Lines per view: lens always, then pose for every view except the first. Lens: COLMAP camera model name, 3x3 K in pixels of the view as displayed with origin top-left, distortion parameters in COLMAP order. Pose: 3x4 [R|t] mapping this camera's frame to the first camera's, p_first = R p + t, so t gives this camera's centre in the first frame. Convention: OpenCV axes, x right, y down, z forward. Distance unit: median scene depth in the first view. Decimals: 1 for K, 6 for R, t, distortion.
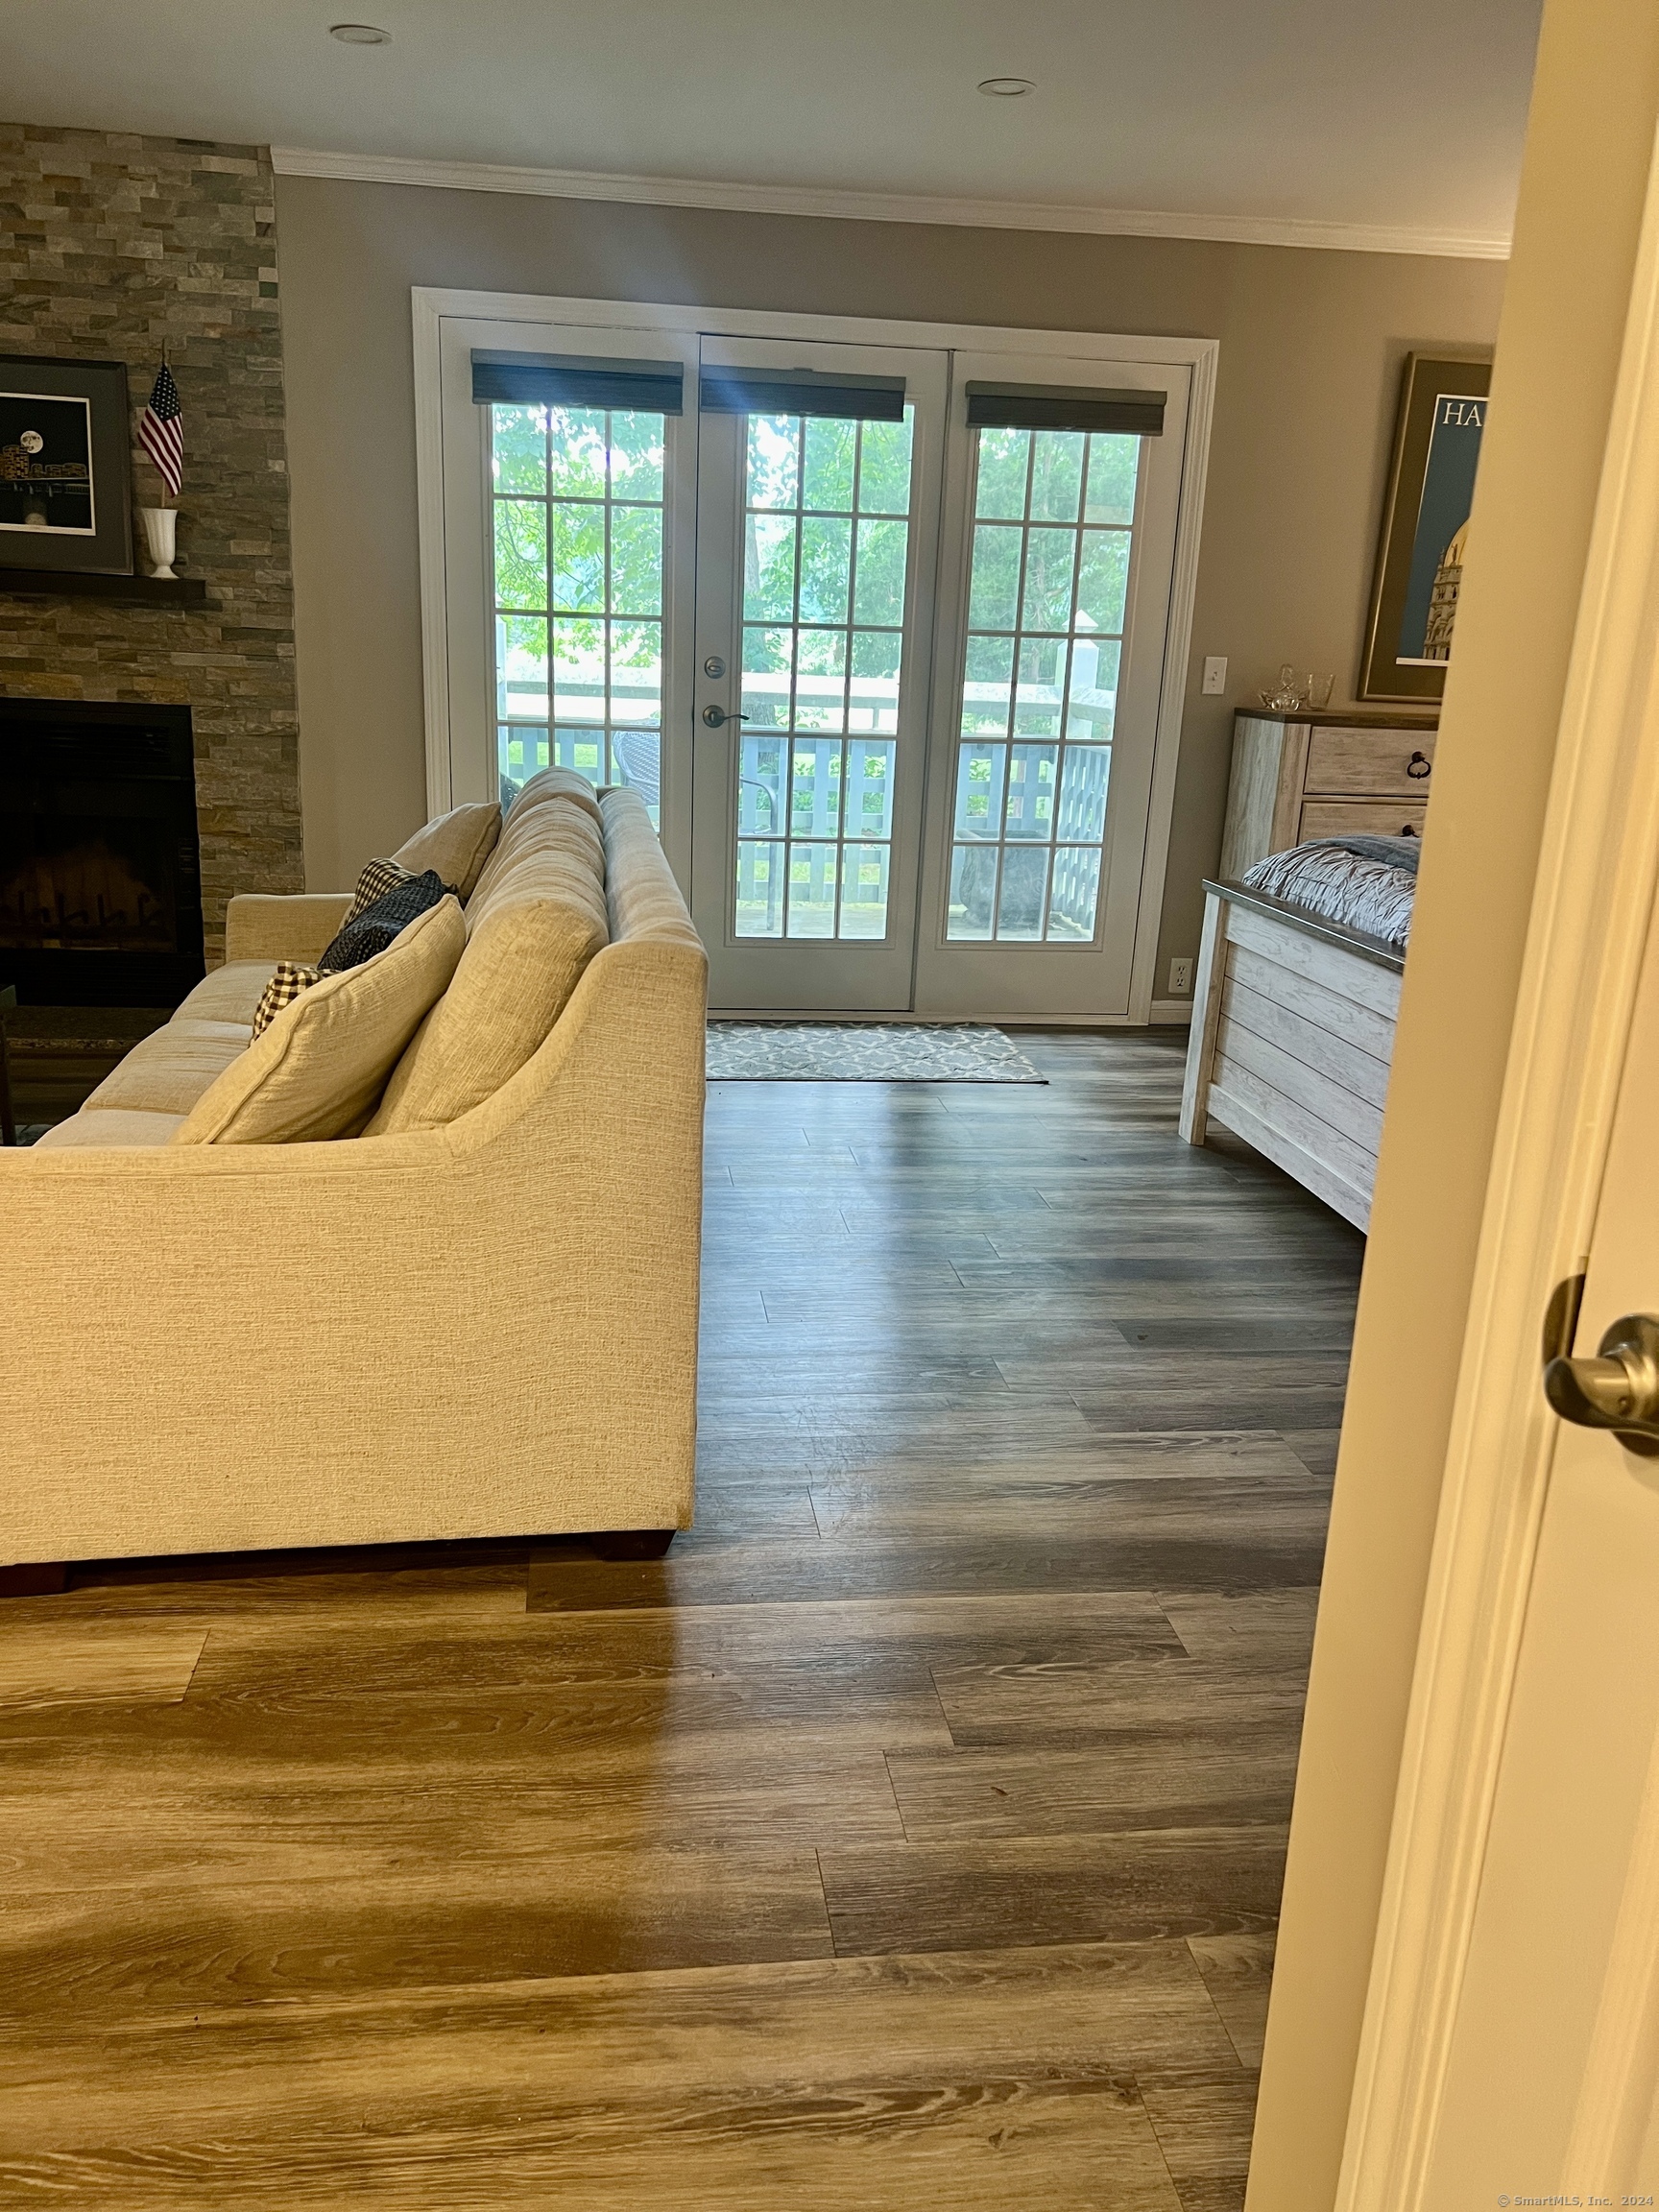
lens RADIAL K [[1635.5, 0, 812.8], [0, 1635.5, 1116.2], [0, 0, 1]] dist [0.039119, -0.043198]
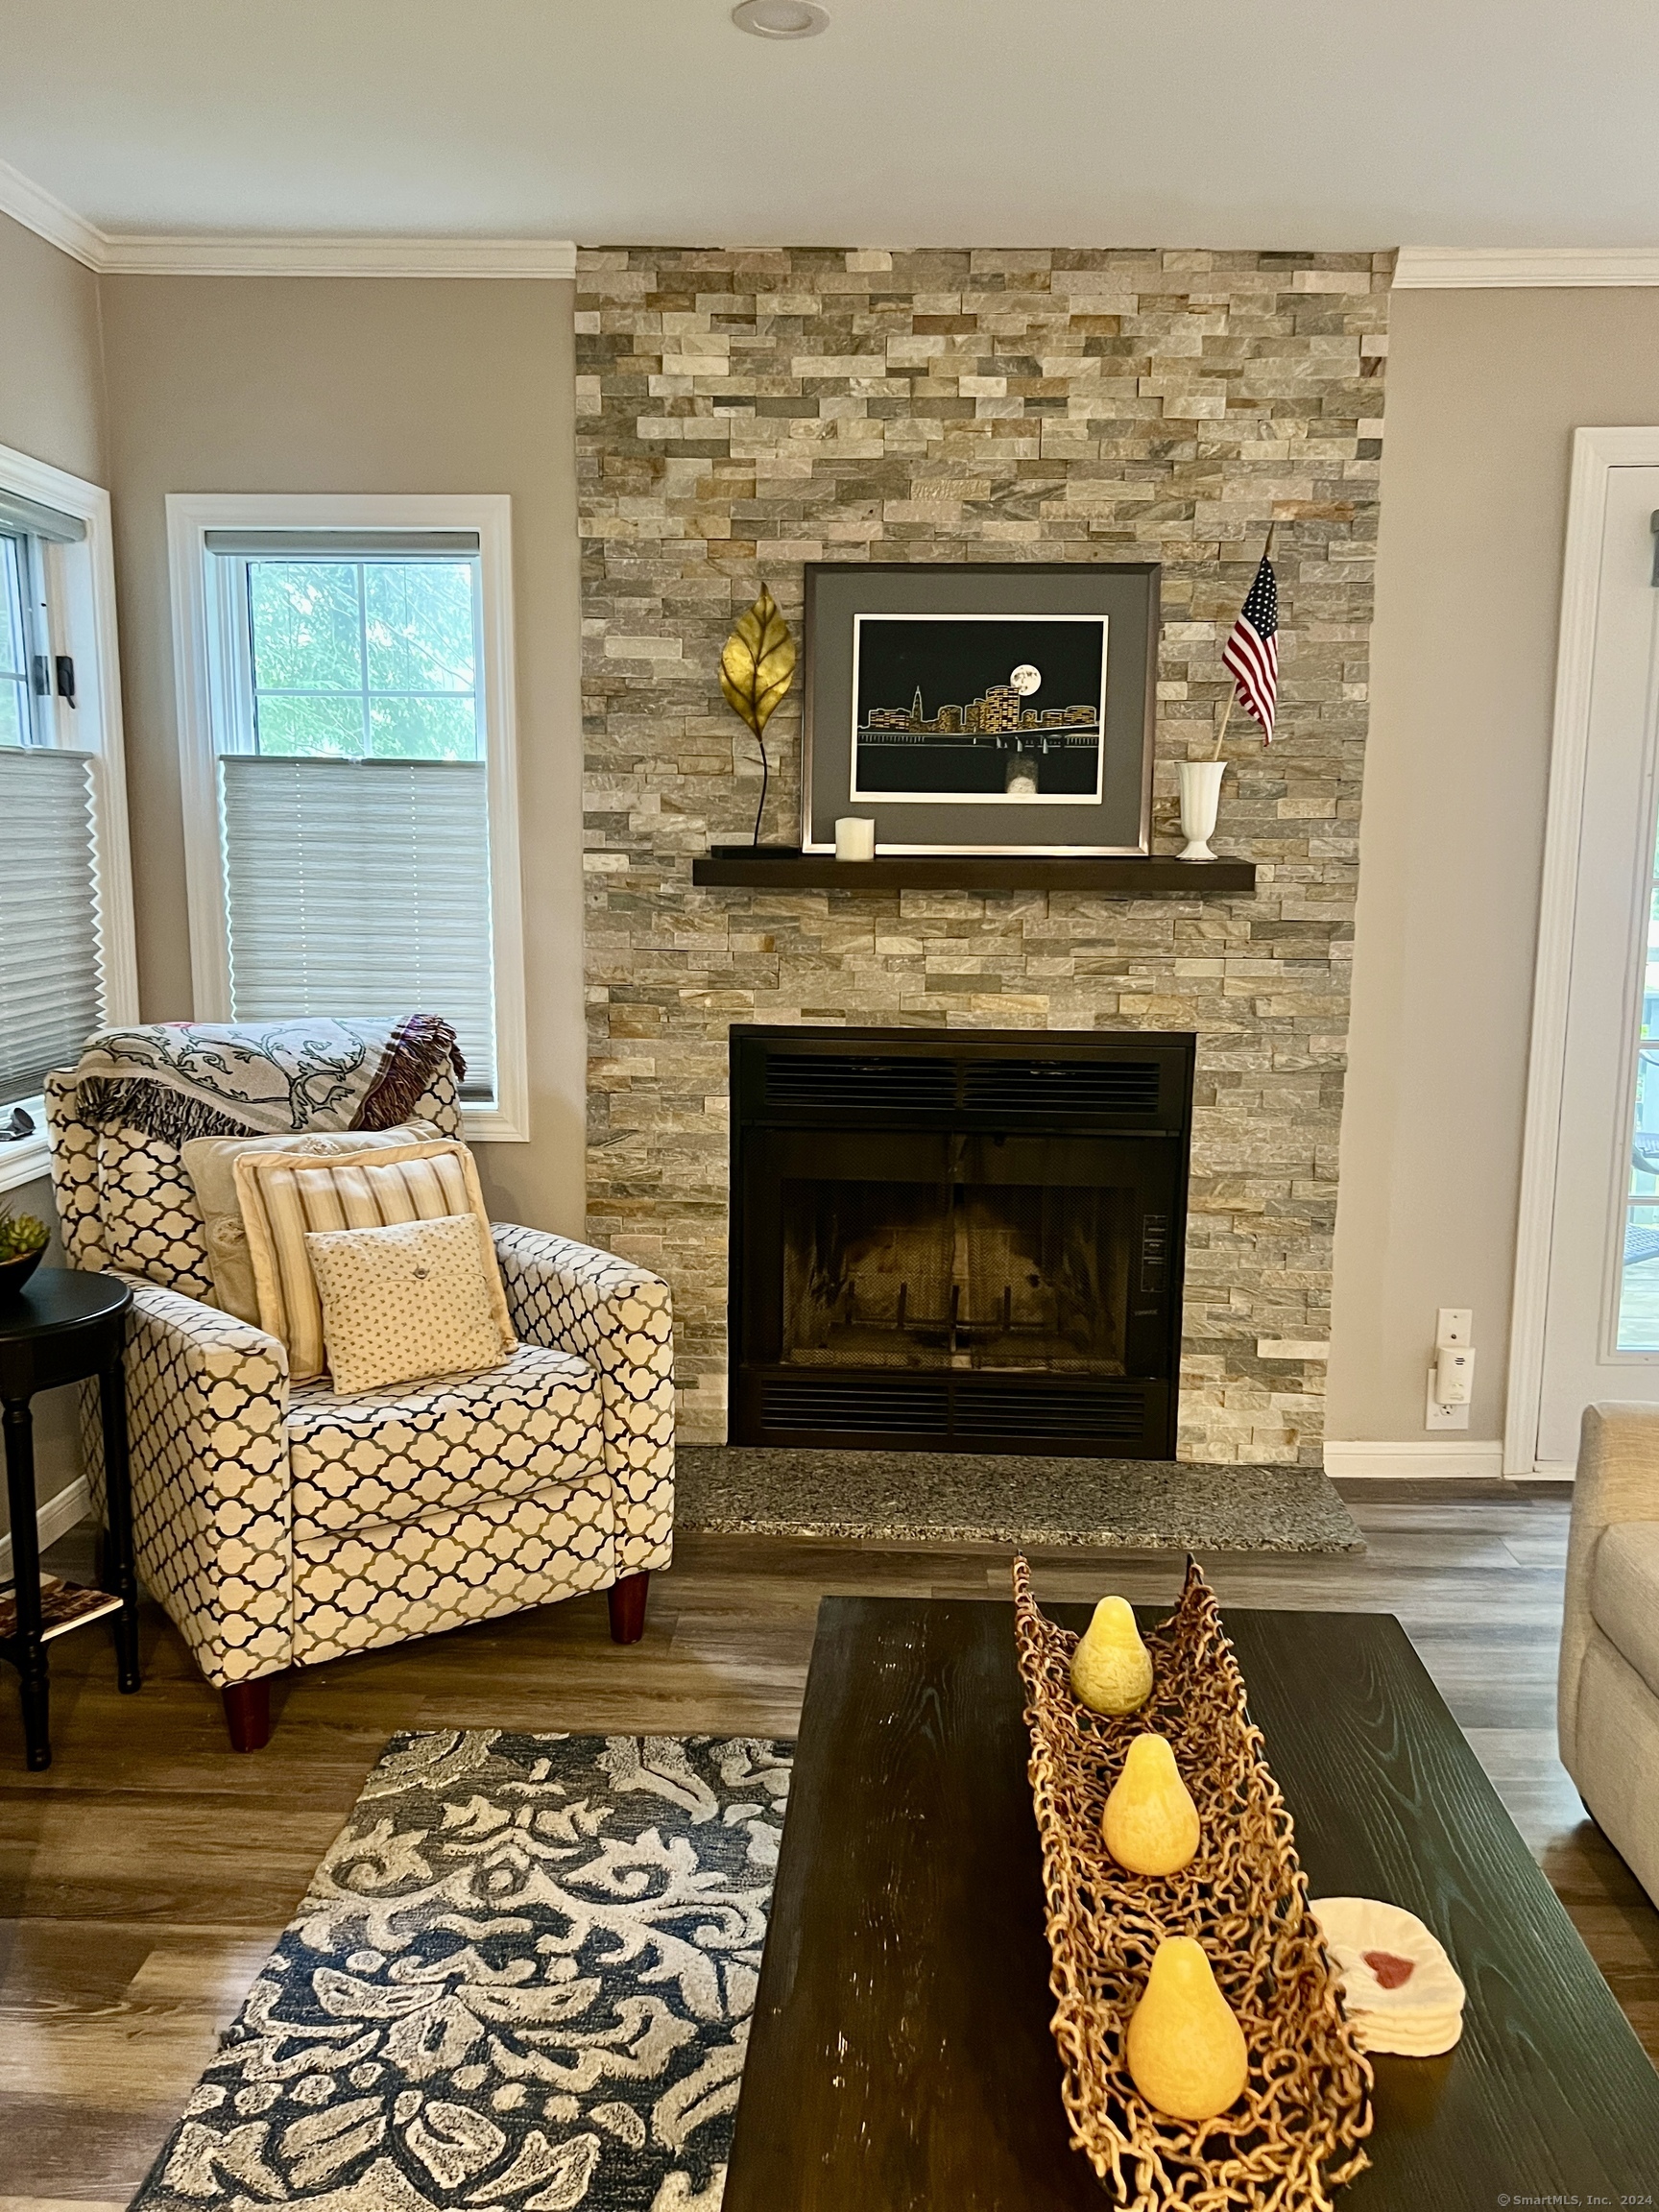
lens RADIAL K [[1837.0, 0, 891.9], [0, 1837.0, 1124.6], [0, 0, 1]] dist [0.073063, -0.094406]
pose [[0.983478, -0.005700, -0.180939, -0.373569], [-0.018049, 0.991436, -0.129337, -0.111477], [0.180127, 0.130466, 0.974953, 0.232814]]
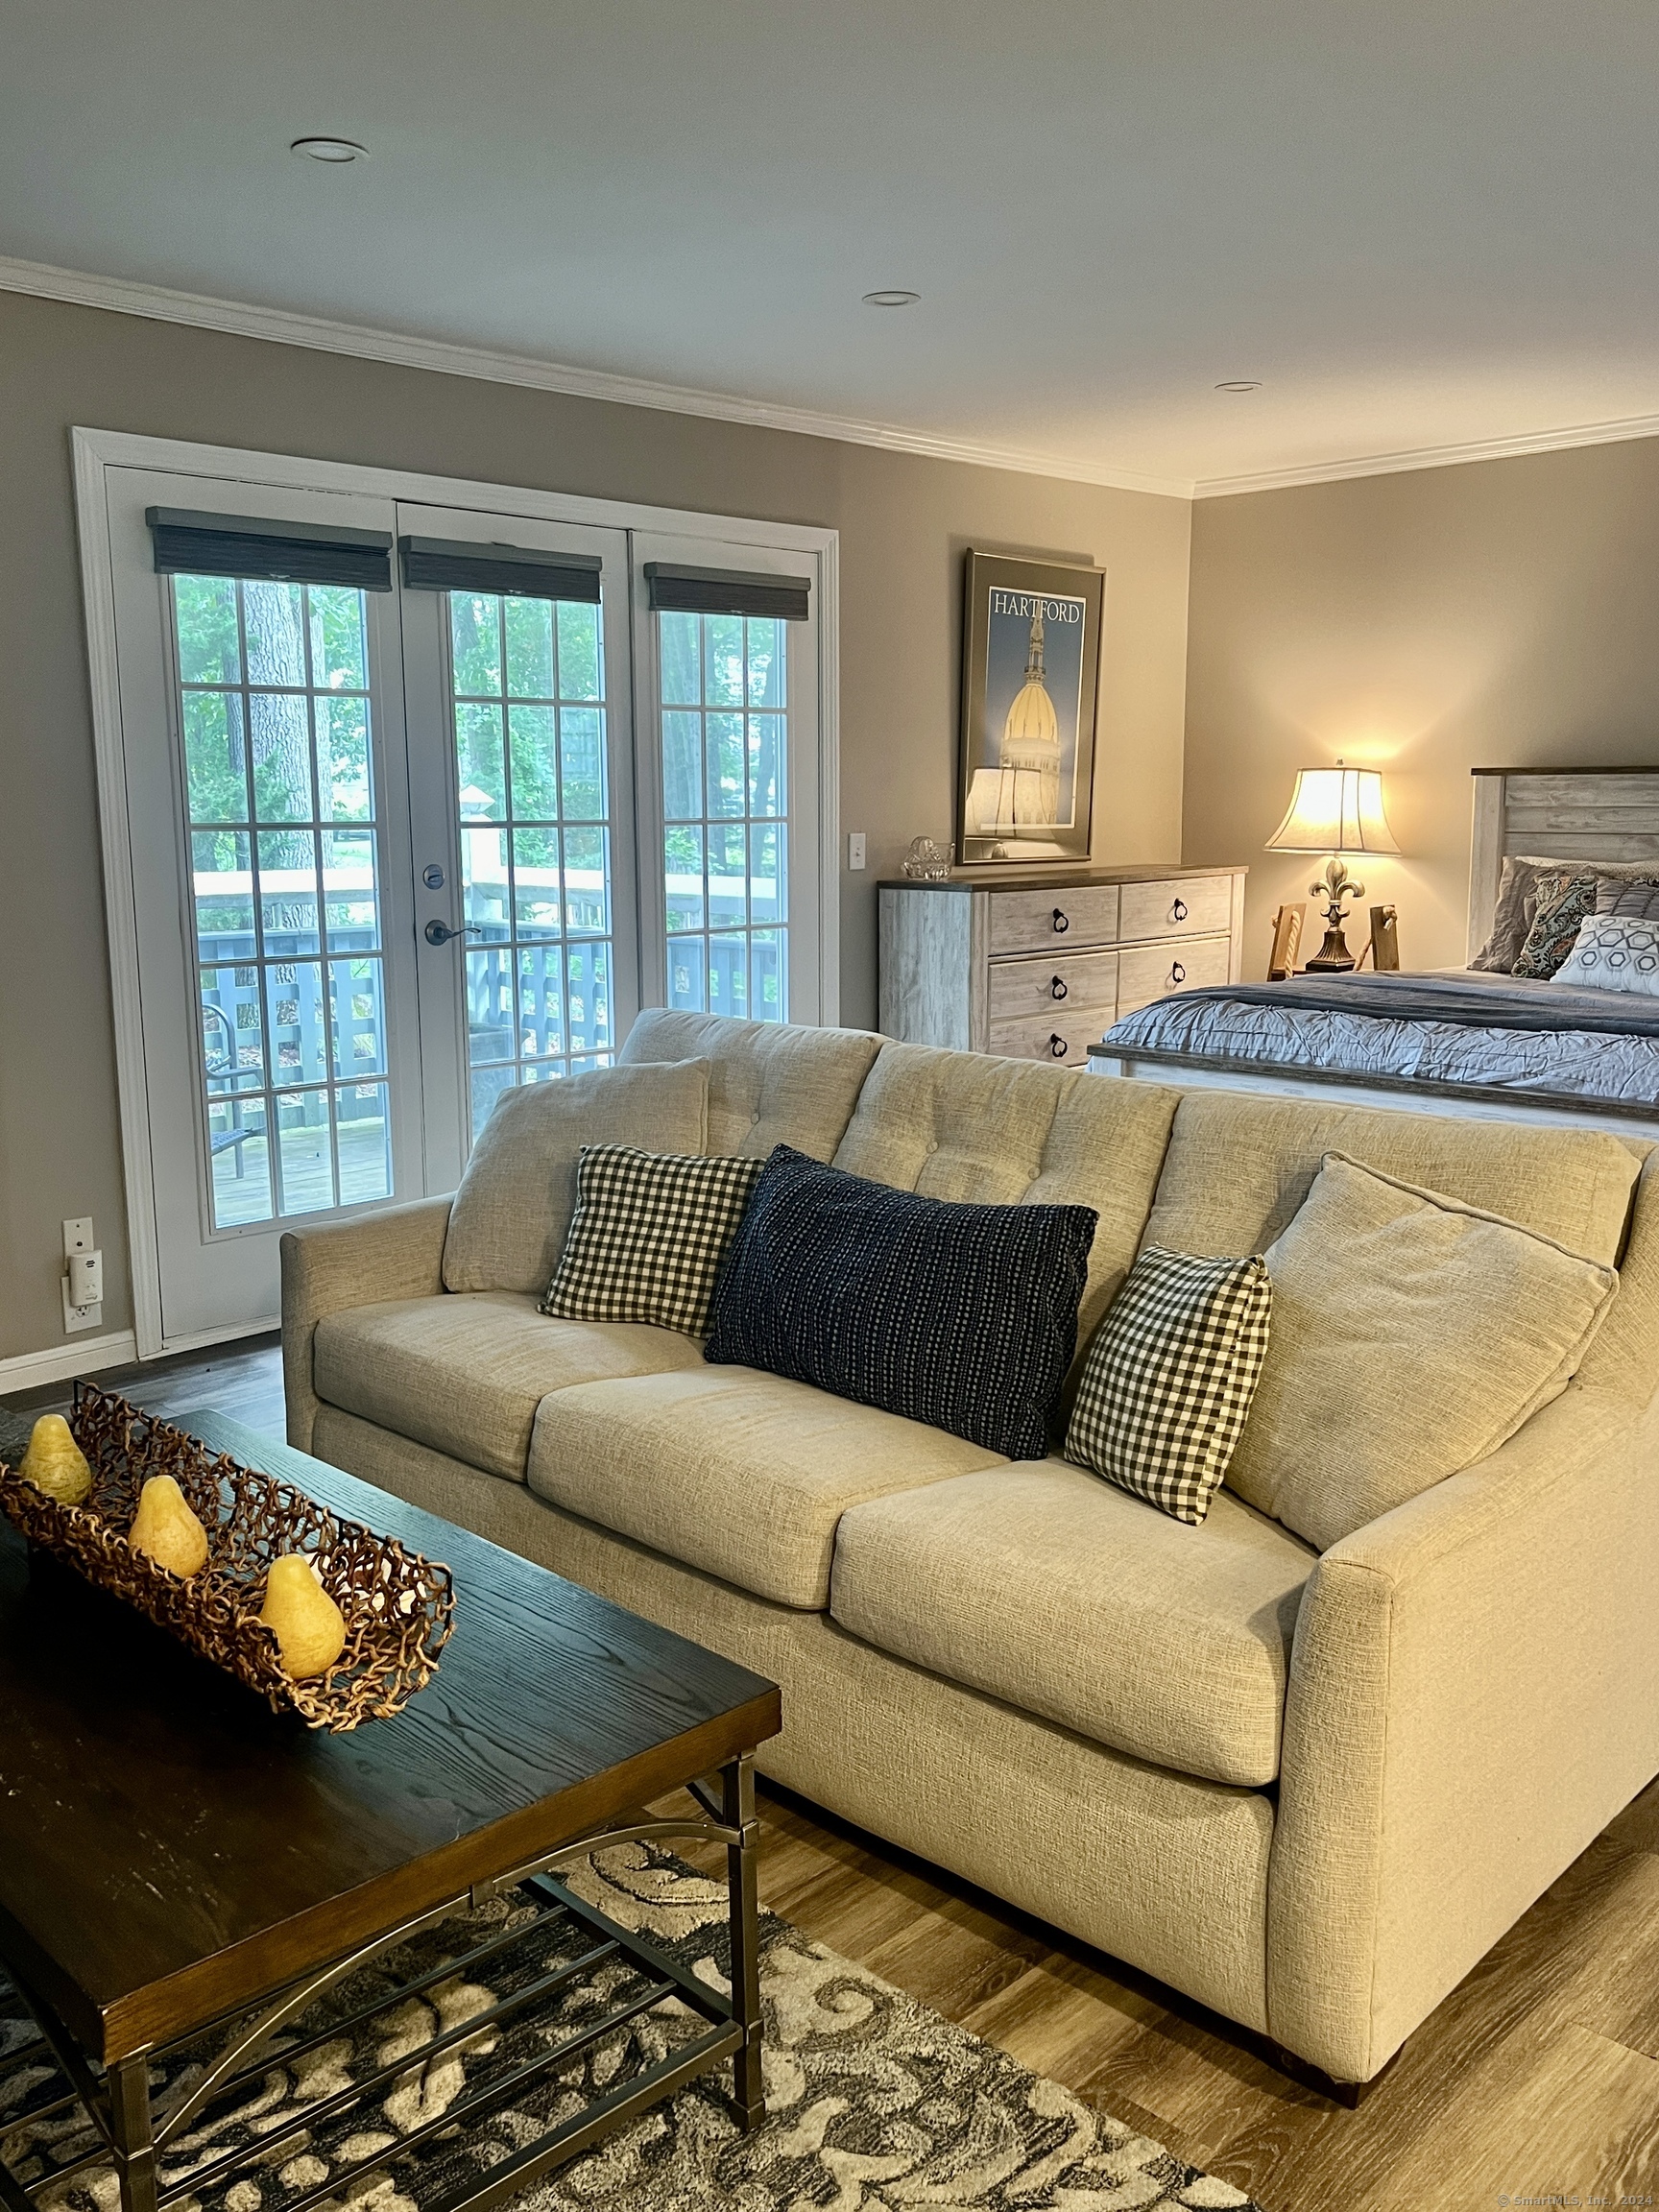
lens RADIAL K [[1837.0, 0, 855.4], [0, 1837.0, 1129.8], [0, 0, 1]] dist [0.073063, -0.094406]
pose [[0.792985, -0.151952, 0.589988, -0.502463], [0.207869, 0.977768, -0.027566, -0.079819], [-0.572683, 0.144500, 0.806941, 0.133441]]
